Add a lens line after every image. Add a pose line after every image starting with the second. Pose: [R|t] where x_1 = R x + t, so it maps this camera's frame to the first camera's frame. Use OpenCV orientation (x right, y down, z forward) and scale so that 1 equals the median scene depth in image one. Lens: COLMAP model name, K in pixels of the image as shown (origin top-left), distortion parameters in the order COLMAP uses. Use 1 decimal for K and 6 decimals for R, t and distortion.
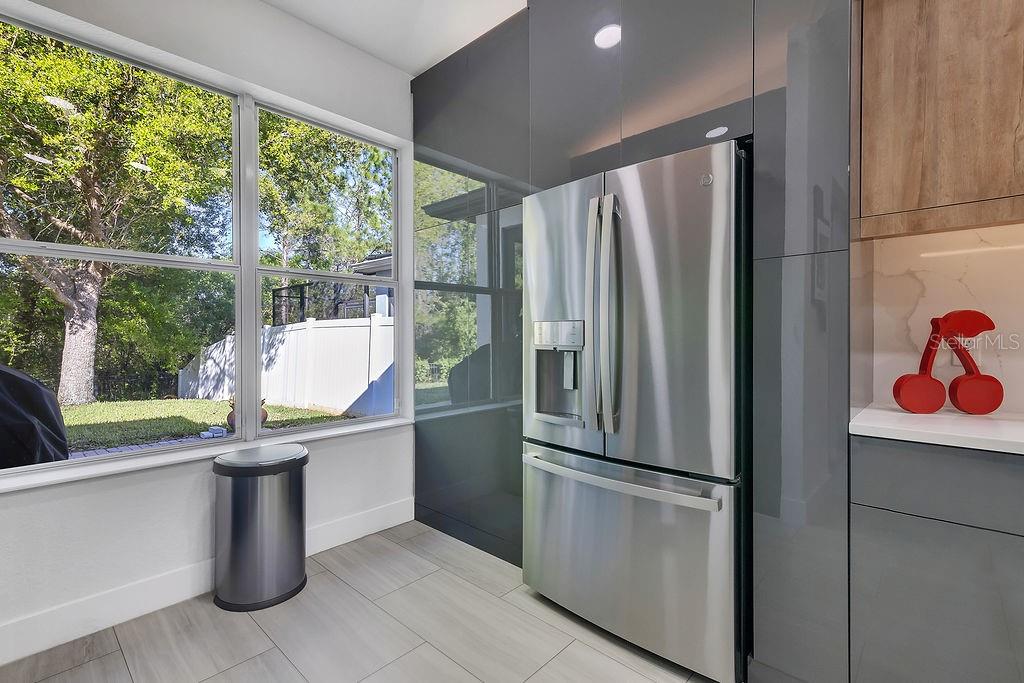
lens RADIAL K [[476.4, 0, 508.5], [0, 476.4, 335.9], [0, 0, 1]] dist [0.000791, 0.000314]
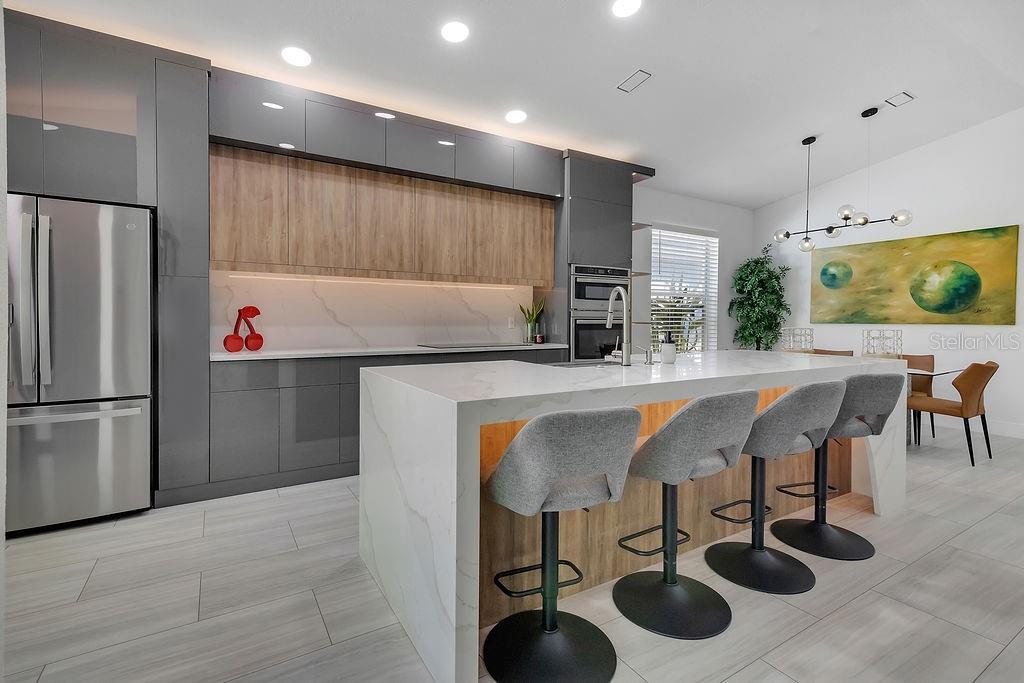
lens RADIAL K [[476.4, 0, 508.5], [0, 476.4, 335.9], [0, 0, 1]] dist [0.000791, 0.000314]
pose [[0.268151, -0.030410, 0.962897, -0.920922], [-0.005001, 0.999444, 0.032957, 0.007849], [-0.963364, -0.013653, 0.267850, -0.813330]]
